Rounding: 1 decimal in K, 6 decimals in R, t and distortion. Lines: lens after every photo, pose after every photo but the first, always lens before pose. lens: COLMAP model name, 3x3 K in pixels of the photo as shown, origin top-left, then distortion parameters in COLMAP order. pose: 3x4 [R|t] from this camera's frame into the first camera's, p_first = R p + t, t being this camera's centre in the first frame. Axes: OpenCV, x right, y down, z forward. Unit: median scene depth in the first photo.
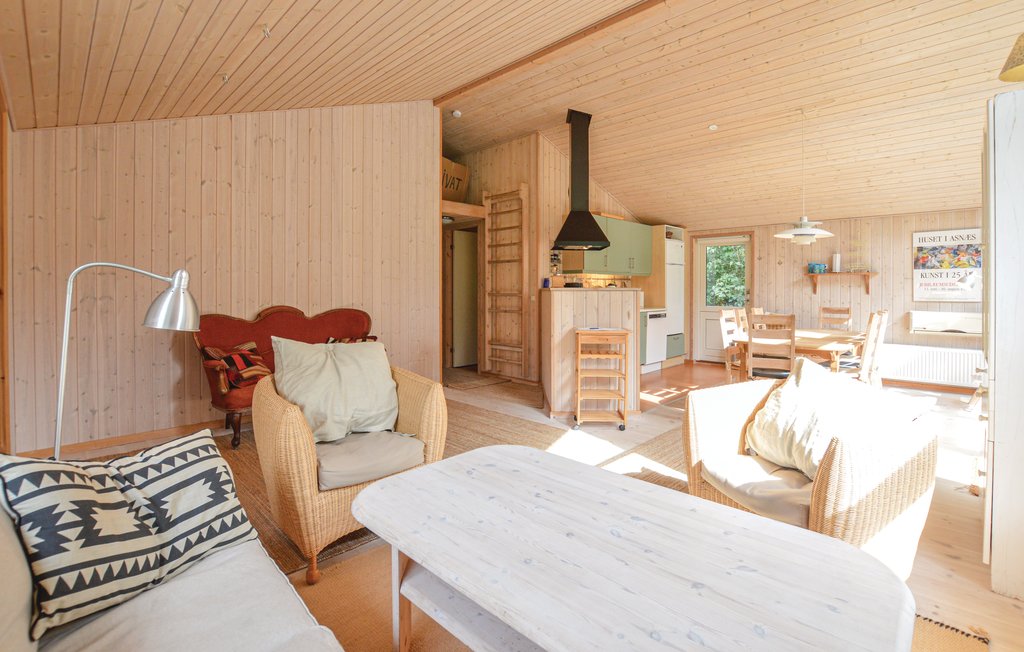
lens RADIAL K [[468.6, 0, 547.4], [0, 468.6, 293.6], [0, 0, 1]] dist [-0.031509, 0.002123]
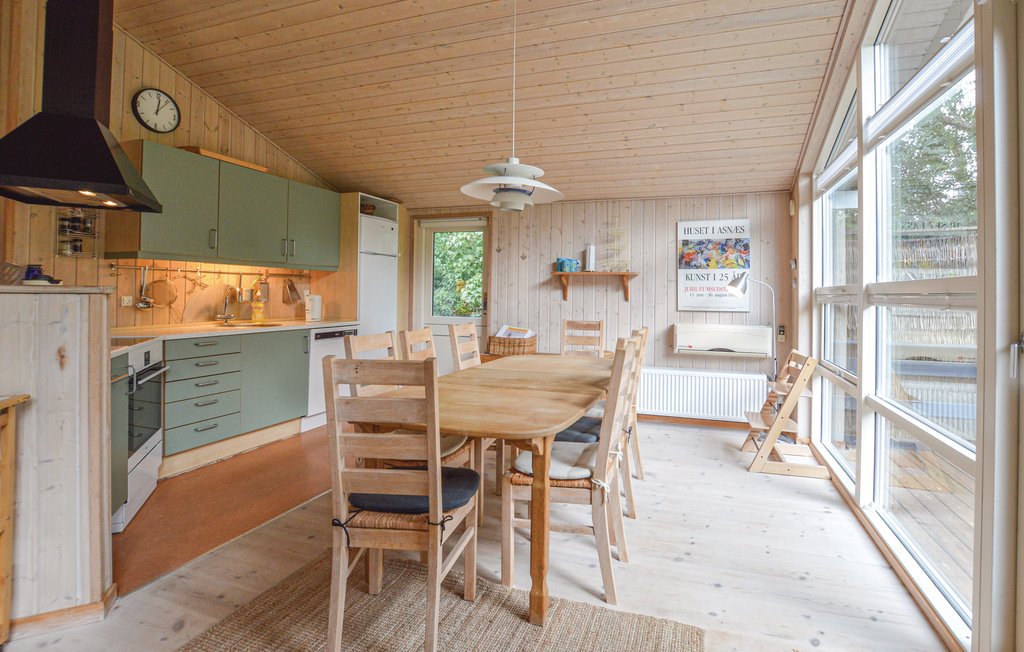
lens RADIAL K [[468.6, 0, 554.6], [0, 468.6, 290.3], [0, 0, 1]] dist [-0.031509, 0.002123]
pose [[0.910334, 0.012554, 0.413684, 0.290479], [-0.006959, 0.999863, -0.015029, -0.004251], [-0.413816, 0.010802, 0.910296, 0.380134]]
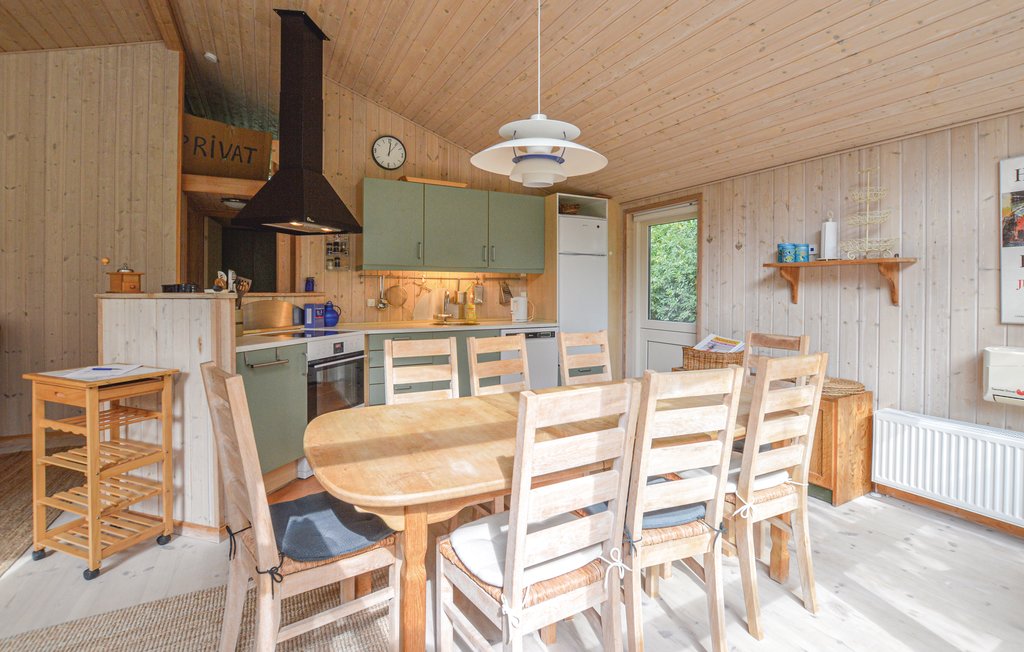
lens RADIAL K [[468.6, 0, 529.4], [0, 468.6, 296.6], [0, 0, 1]] dist [-0.031509, 0.002123]
pose [[0.947526, 0.003196, -0.319662, 0.525361], [-0.003010, 0.999995, 0.001076, -0.007122], [0.319664, -0.000058, 0.947531, 0.476469]]
